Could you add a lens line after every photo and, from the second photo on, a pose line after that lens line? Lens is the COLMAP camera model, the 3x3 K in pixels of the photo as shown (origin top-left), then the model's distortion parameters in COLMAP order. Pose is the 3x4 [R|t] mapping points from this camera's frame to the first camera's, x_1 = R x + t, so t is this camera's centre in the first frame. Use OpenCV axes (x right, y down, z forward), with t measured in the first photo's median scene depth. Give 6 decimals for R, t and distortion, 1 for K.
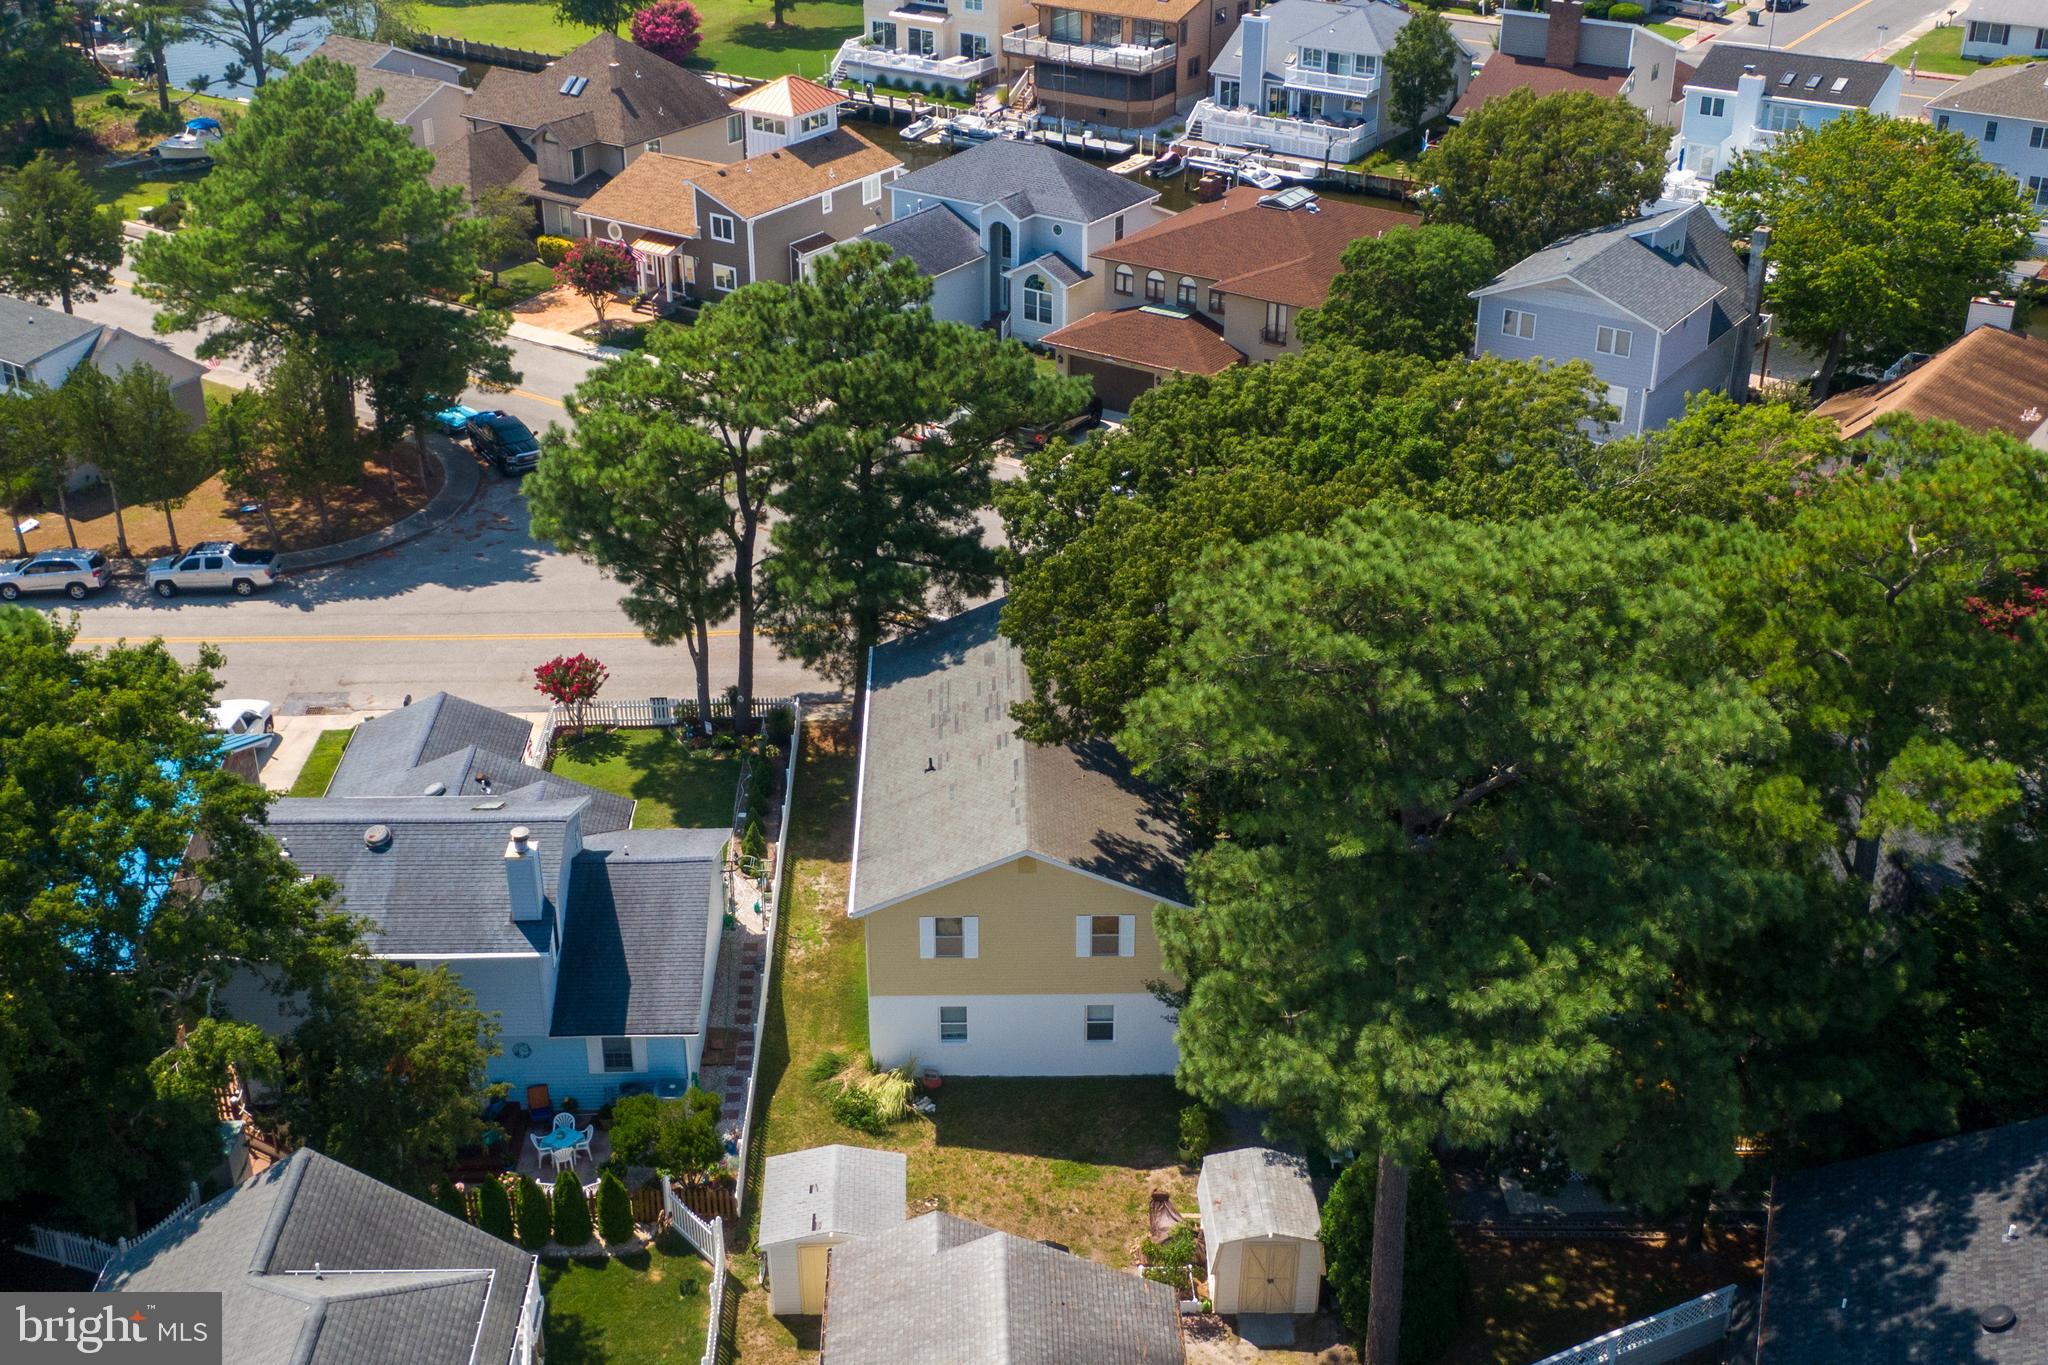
lens RADIAL K [[2069.1, 0, 976.1], [0, 2069.1, 685.4], [0, 0, 1]] dist [0.034263, -0.000718]
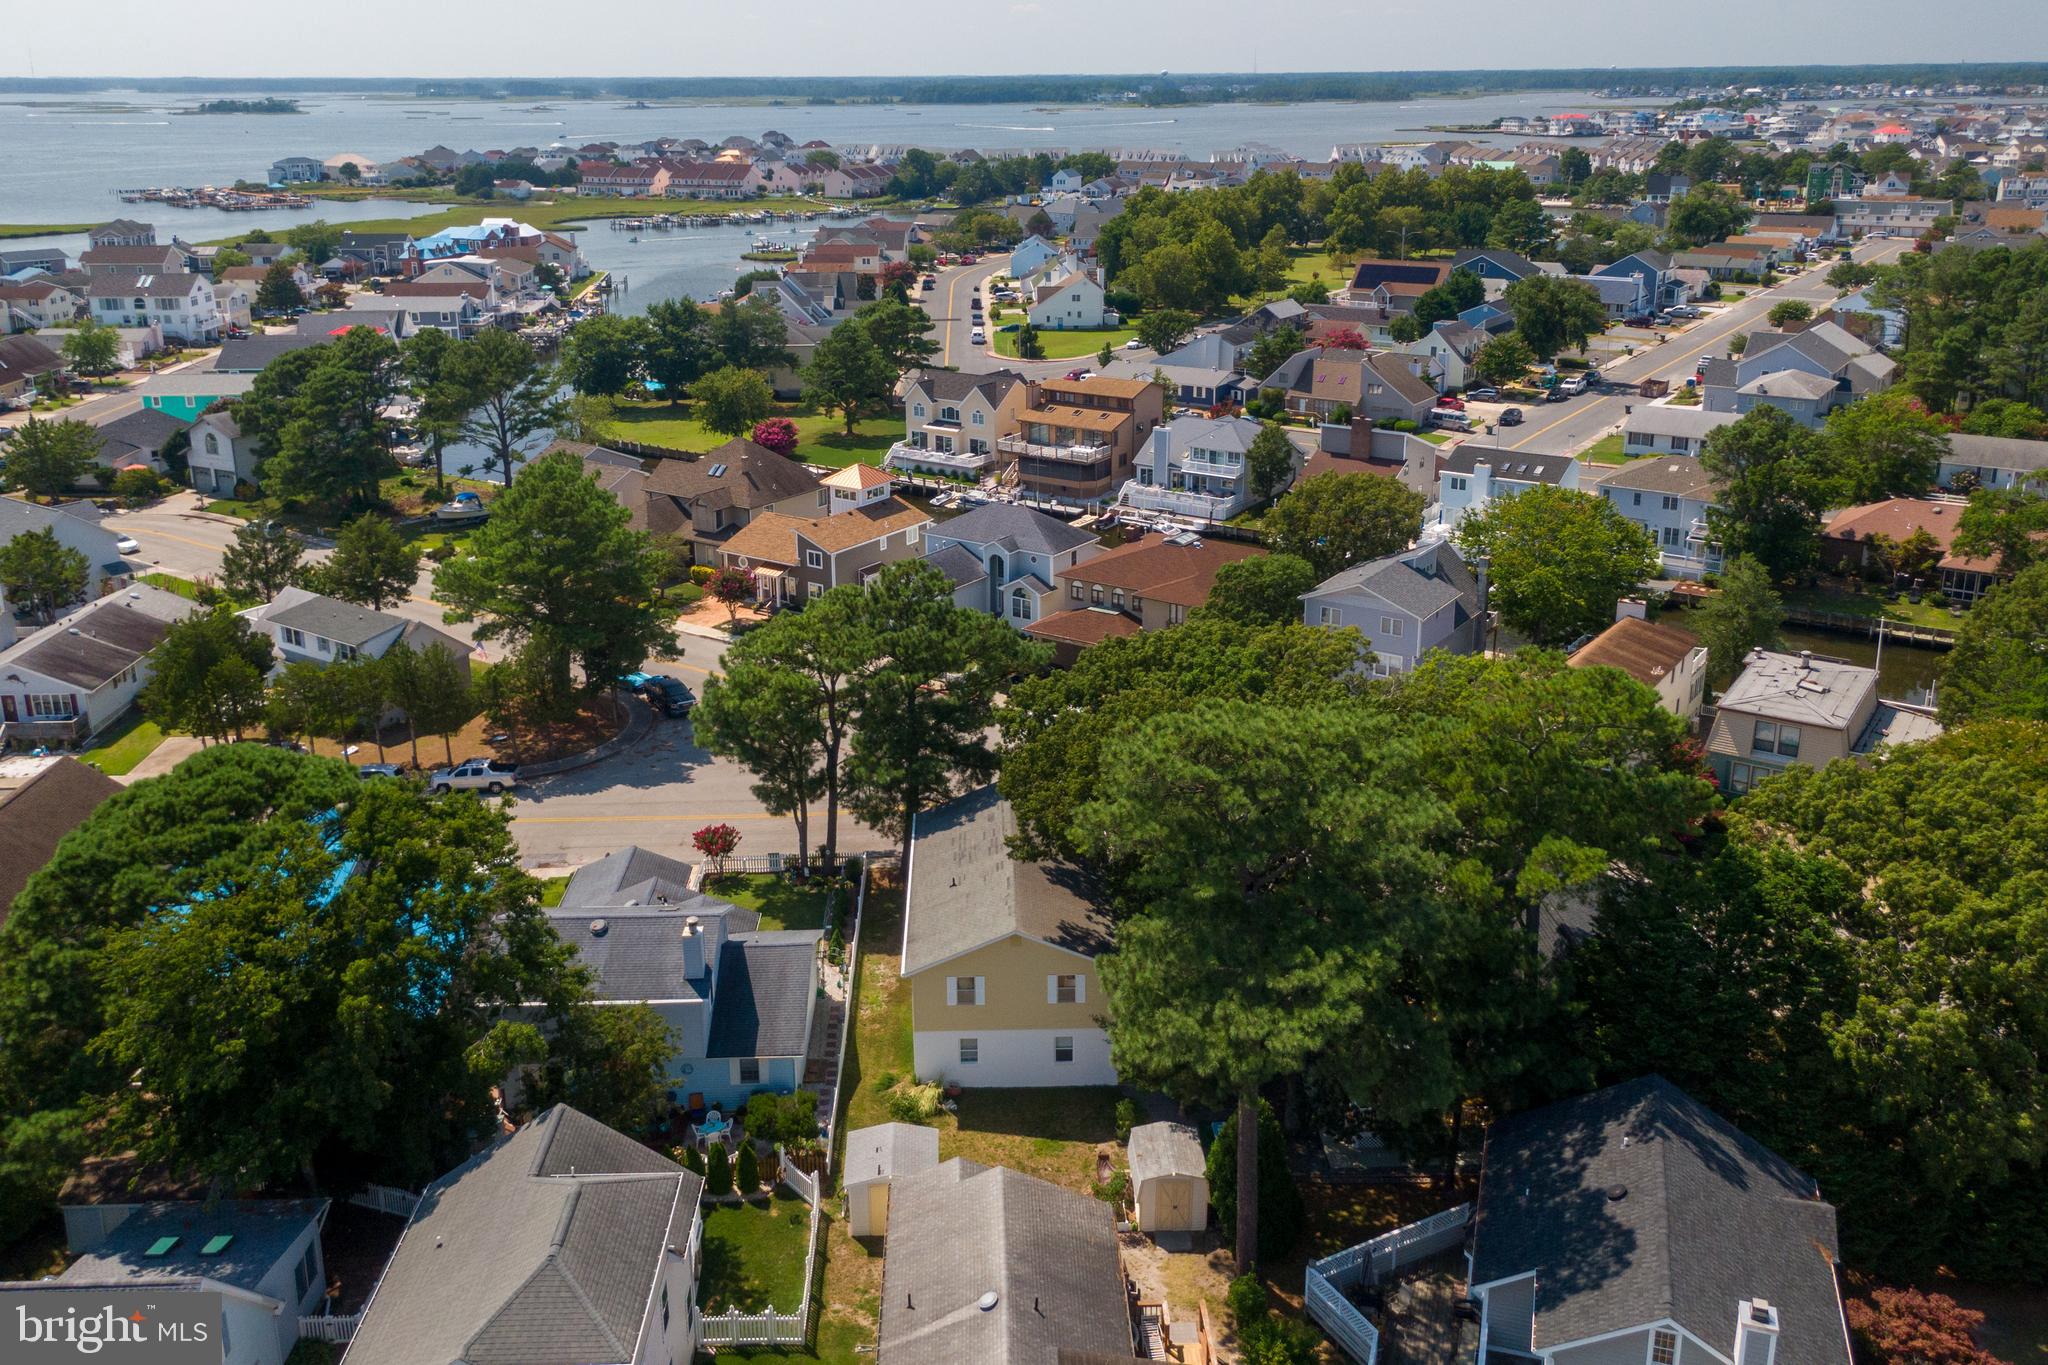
lens RADIAL K [[1730.3, 0, 1024.0], [0, 1730.3, 682.5], [0, 0, 1]] dist [0.070056, -0.005485]
pose [[0.999643, -0.004325, 0.026351, -0.002542], [0.008812, 0.984943, -0.172656, 0.109687], [-0.025208, 0.172826, 0.984630, -0.296710]]
